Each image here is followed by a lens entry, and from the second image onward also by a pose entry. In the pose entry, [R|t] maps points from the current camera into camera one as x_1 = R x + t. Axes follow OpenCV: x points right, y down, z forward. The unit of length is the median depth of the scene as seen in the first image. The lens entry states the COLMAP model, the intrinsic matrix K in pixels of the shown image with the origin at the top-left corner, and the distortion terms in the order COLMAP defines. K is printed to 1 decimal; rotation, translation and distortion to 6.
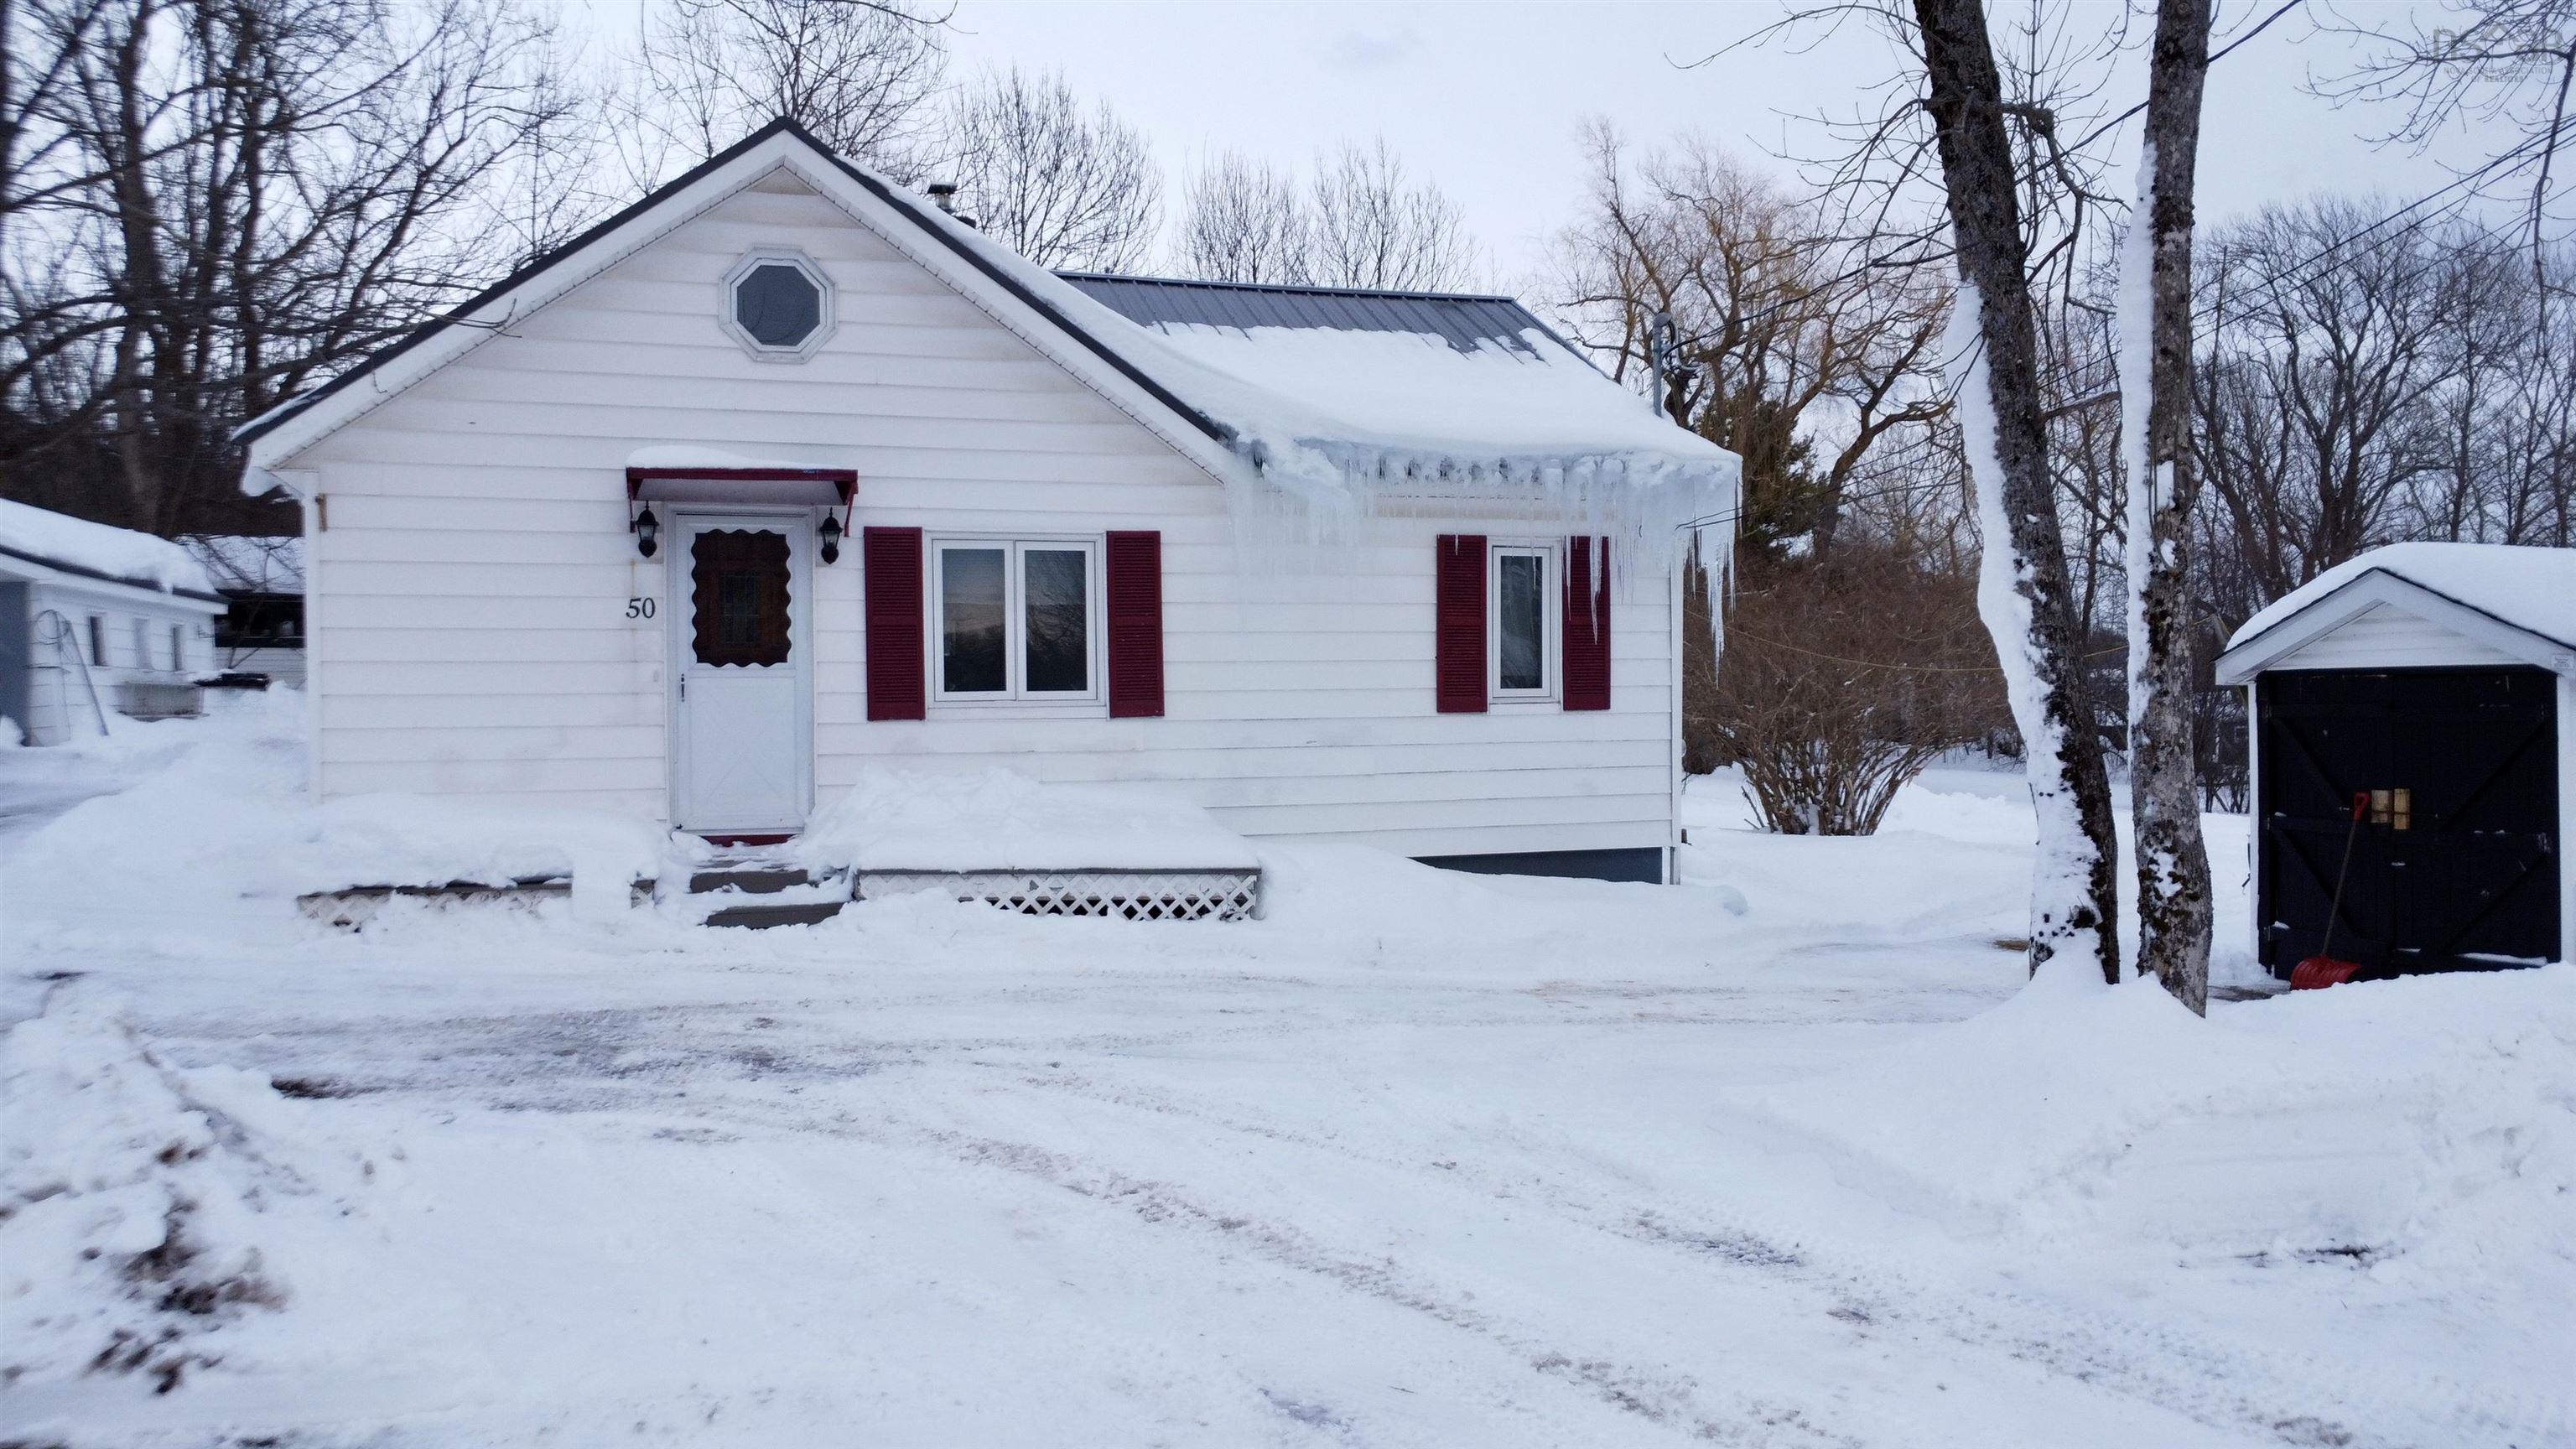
lens RADIAL K [[1909.4, 0, 1272.8], [0, 1909.4, 720.3], [0, 0, 1]] dist [-0.001836, -0.055900]
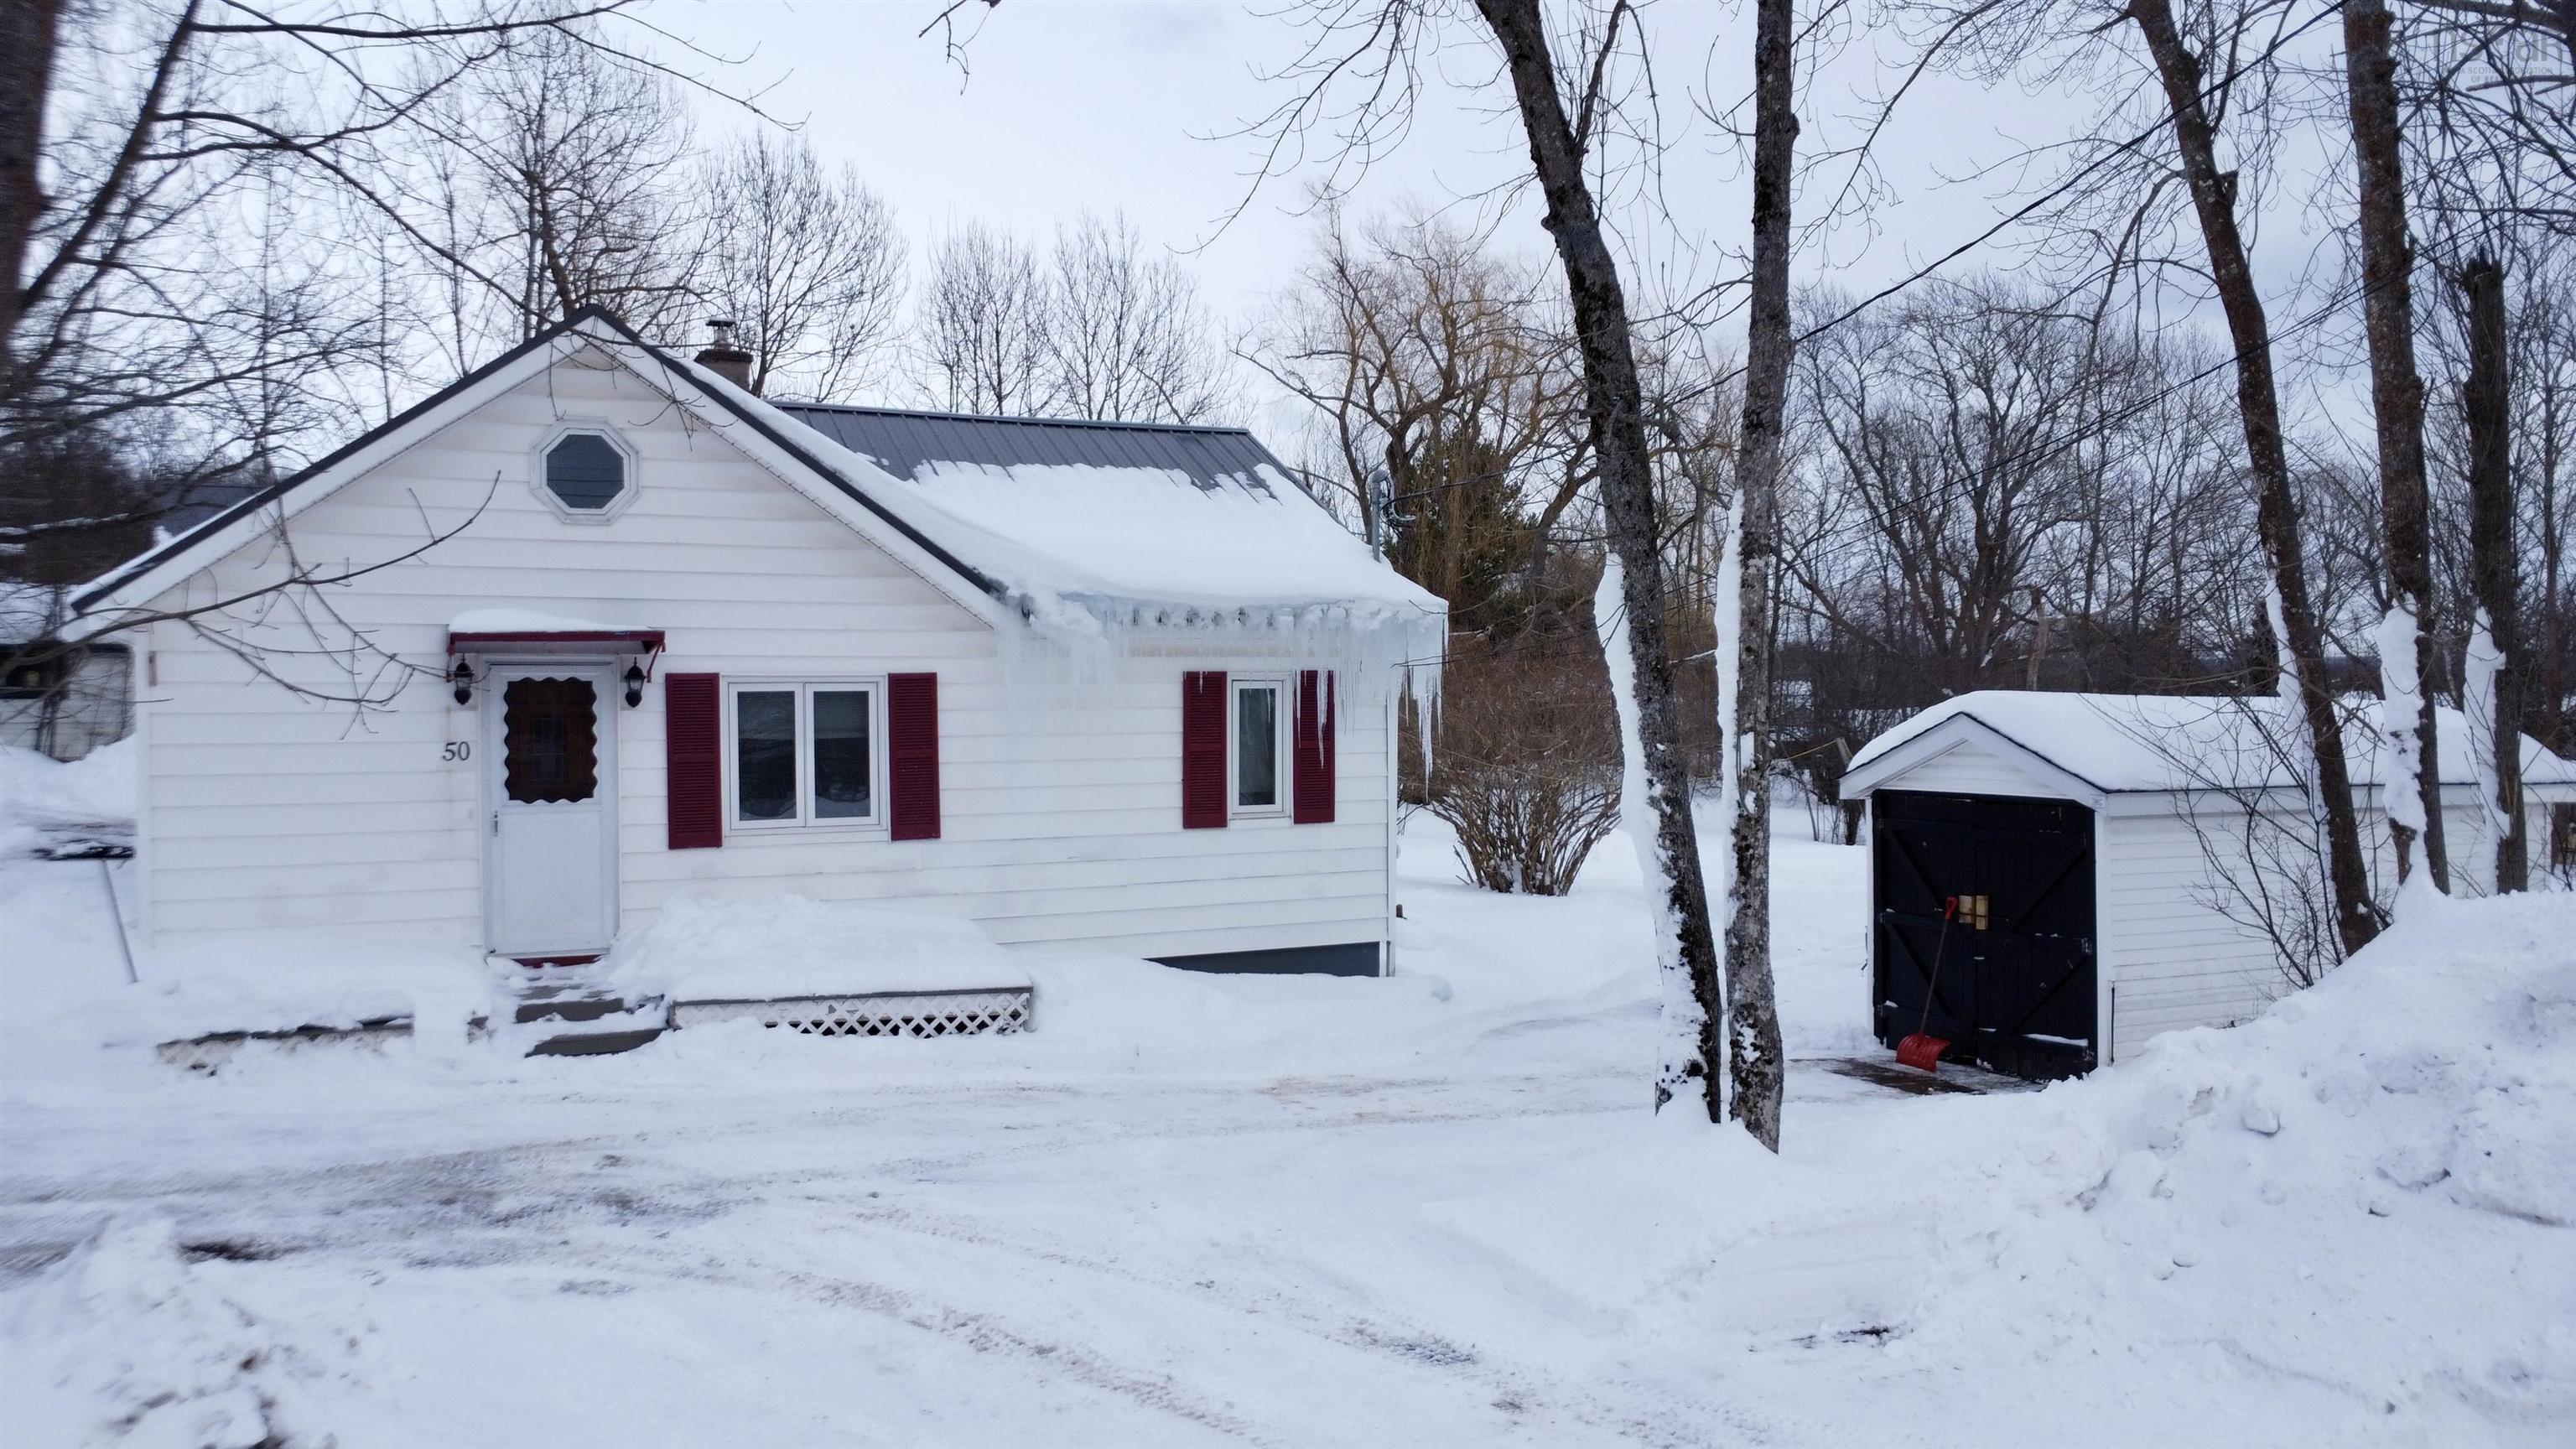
lens RADIAL K [[1909.4, 0, 1272.8], [0, 1909.4, 720.3], [0, 0, 1]] dist [-0.001836, -0.055900]
pose [[0.989903, -0.000509, 0.141744, -0.026433], [0.000403, 1.000000, 0.000775, -0.083549], [-0.141744, -0.000710, 0.989903, -0.152396]]
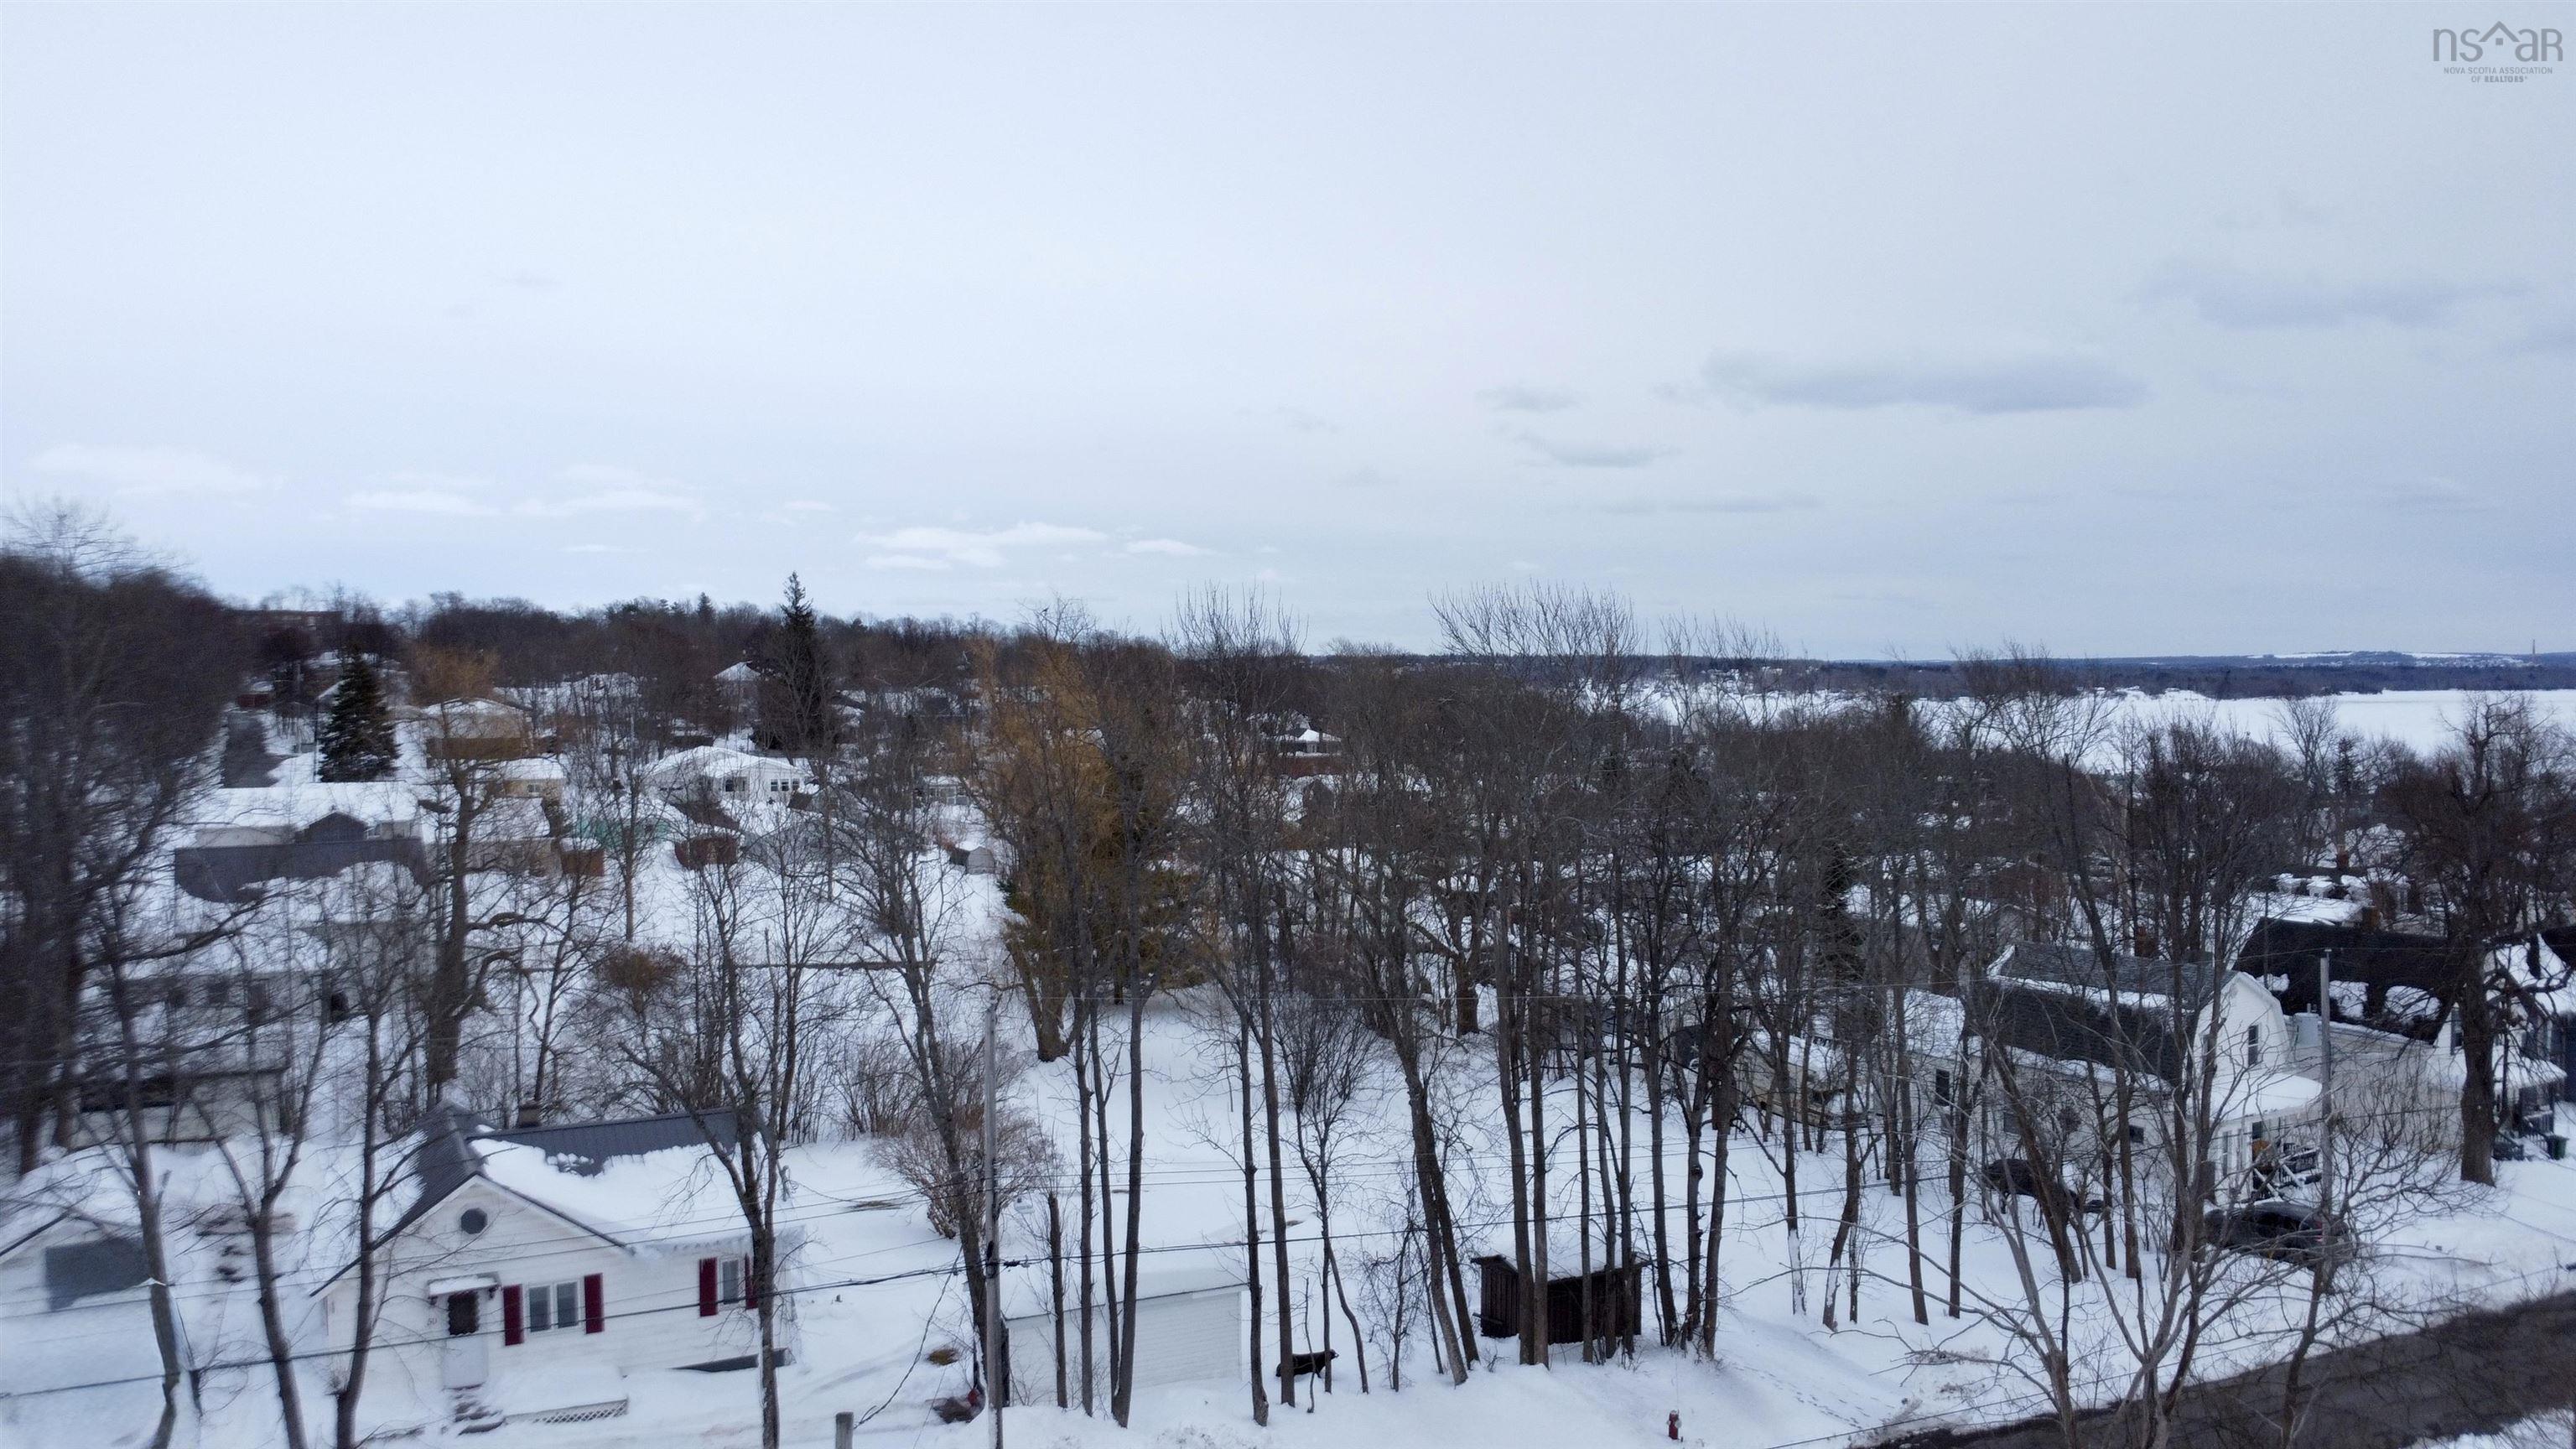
lens RADIAL K [[1909.4, 0, 1272.8], [0, 1909.4, 720.3], [0, 0, 1]] dist [-0.001836, -0.055900]
pose [[0.977756, -0.002595, 0.209729, 0.420395], [0.006249, 0.999840, -0.016765, -1.093828], [-0.209651, 0.017703, 0.977616, -2.646643]]
